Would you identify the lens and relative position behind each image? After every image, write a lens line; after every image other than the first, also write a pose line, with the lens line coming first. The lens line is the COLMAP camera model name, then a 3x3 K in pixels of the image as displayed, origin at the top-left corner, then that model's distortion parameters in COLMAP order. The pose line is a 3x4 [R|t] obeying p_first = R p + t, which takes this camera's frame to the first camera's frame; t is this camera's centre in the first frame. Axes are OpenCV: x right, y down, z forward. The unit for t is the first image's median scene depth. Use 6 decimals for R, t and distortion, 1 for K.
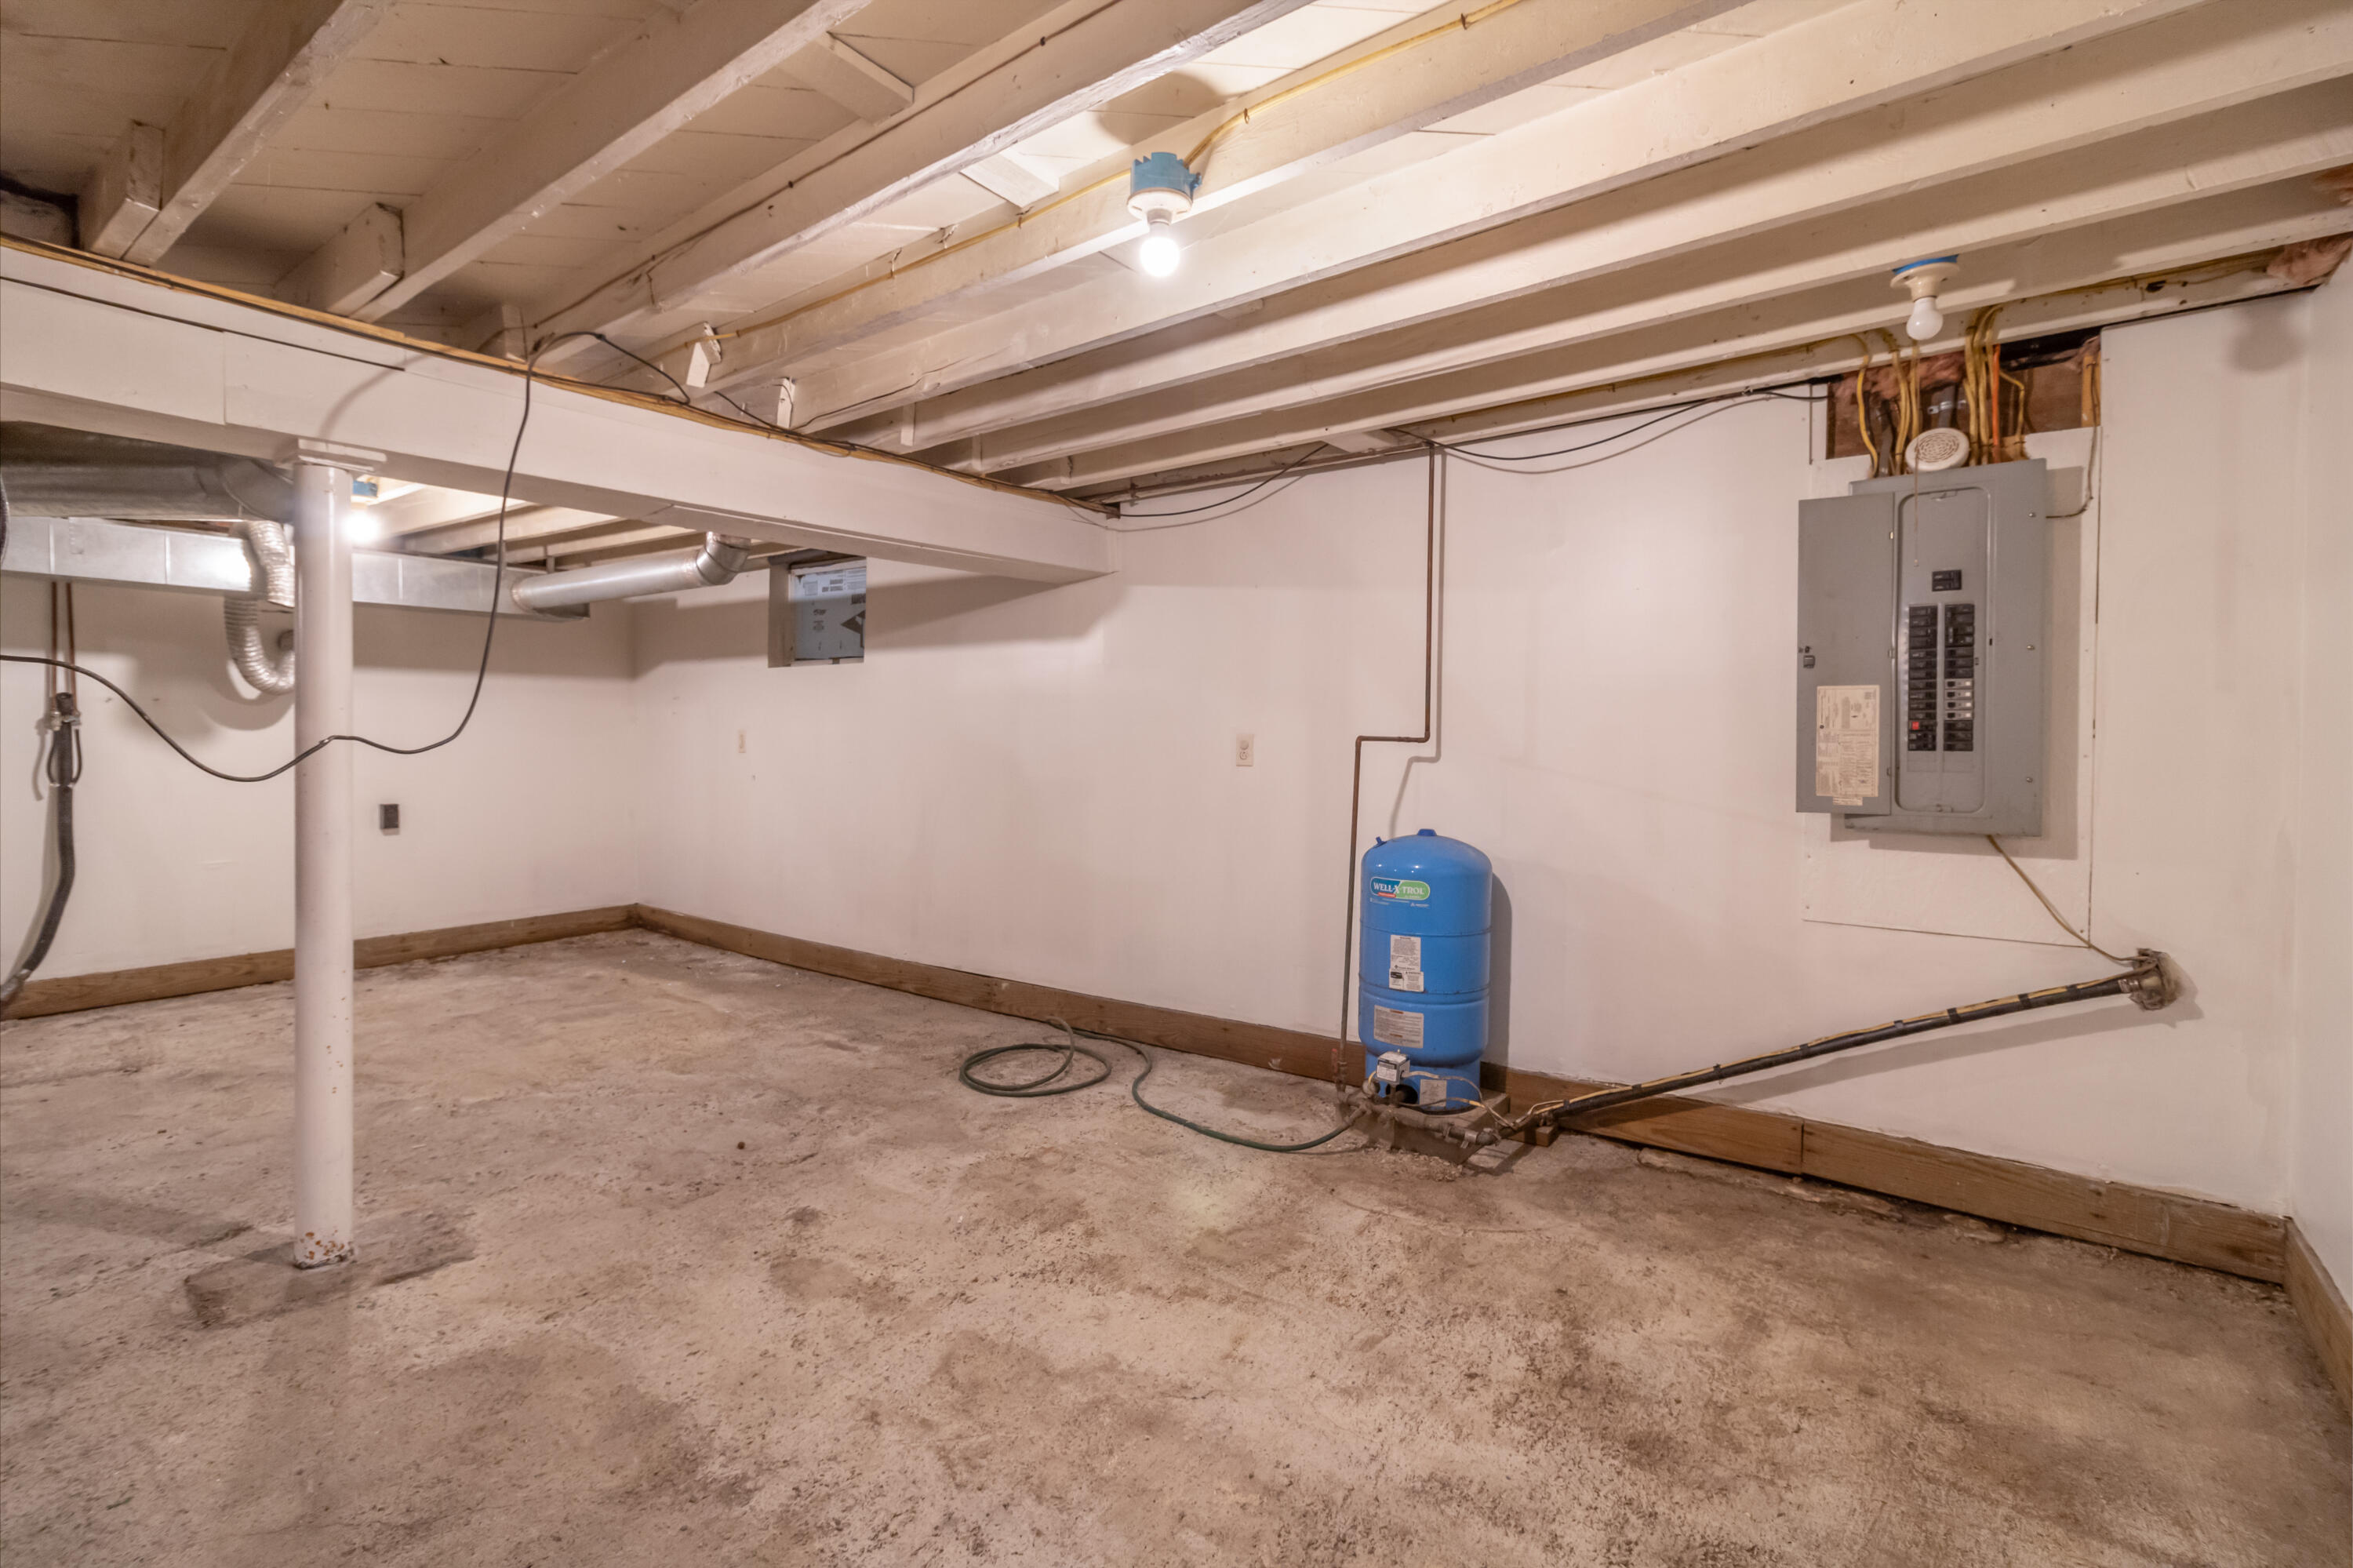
lens RADIAL K [[1056.4, 0, 1178.4], [0, 1056.4, 745.9], [0, 0, 1]] dist [0.001750, 0.000225]
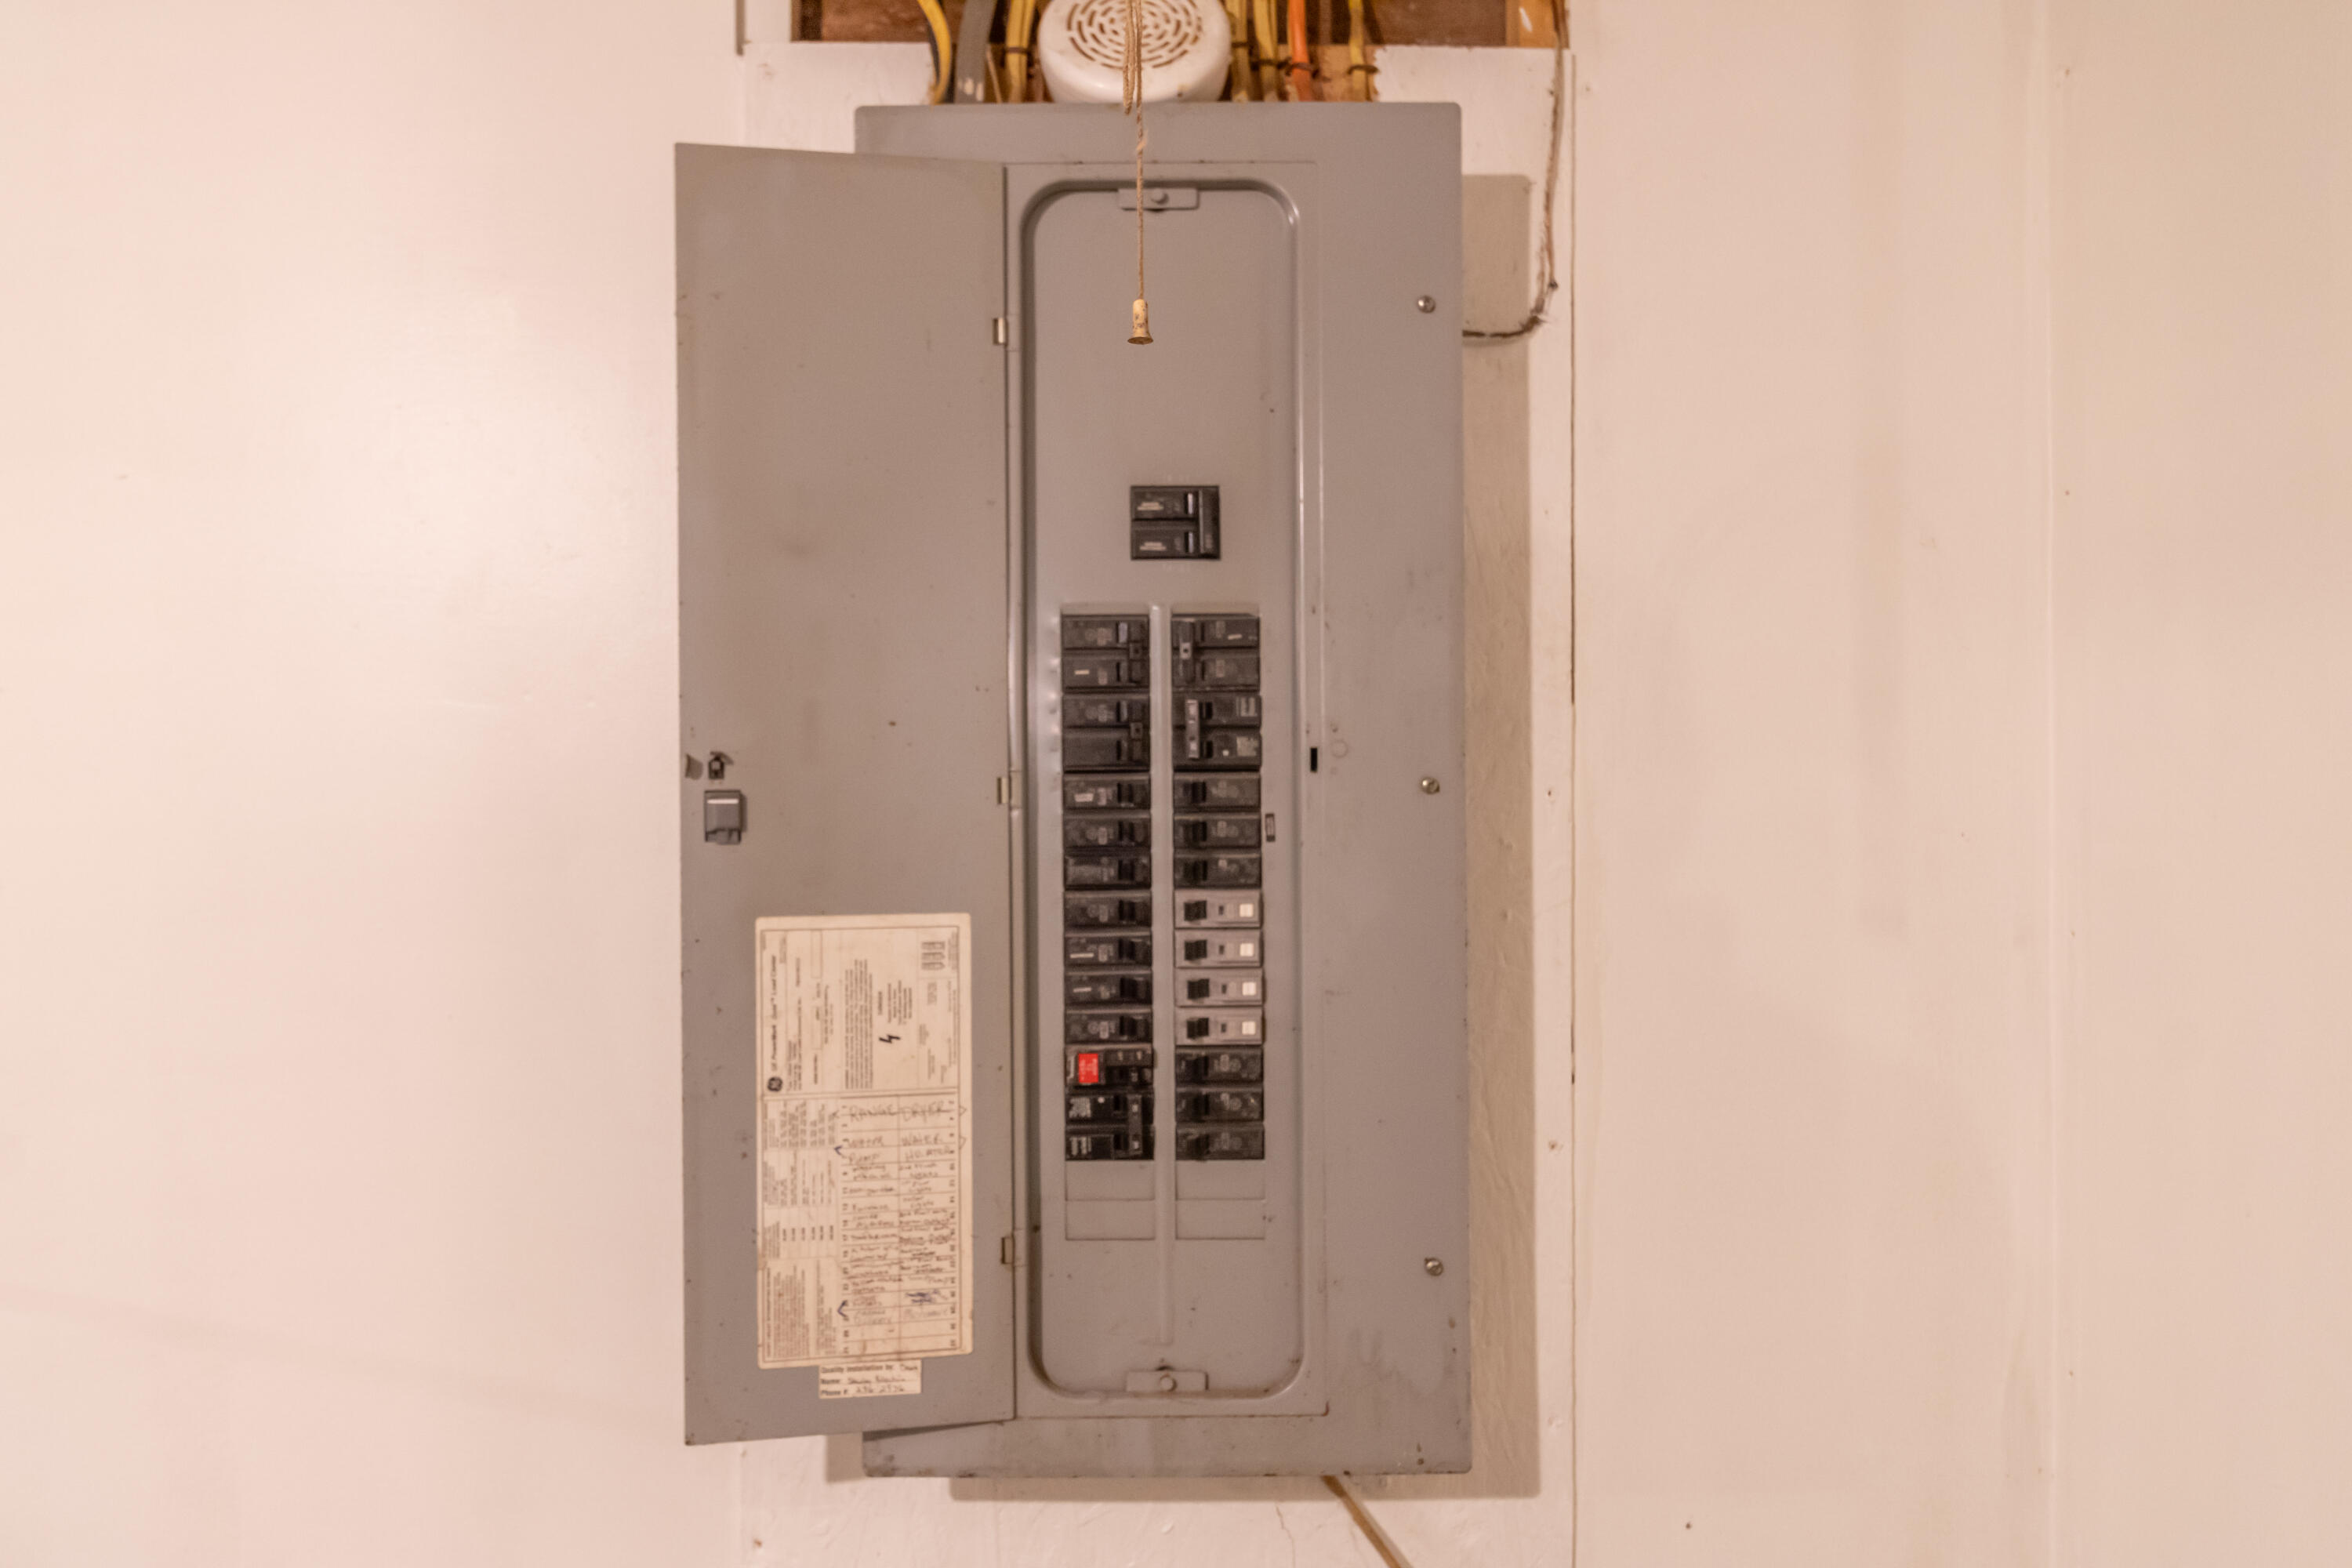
lens RADIAL K [[1970.4, 0, 1176.0], [0, 1970.4, 784.0], [0, 0, 1]] dist [0.005902, 0.001393]
pose [[0.774958, 0.000281, 0.632013, 0.406906], [0.017005, 0.999629, -0.021296, -0.078609], [-0.631784, 0.027250, 0.774665, 0.608243]]
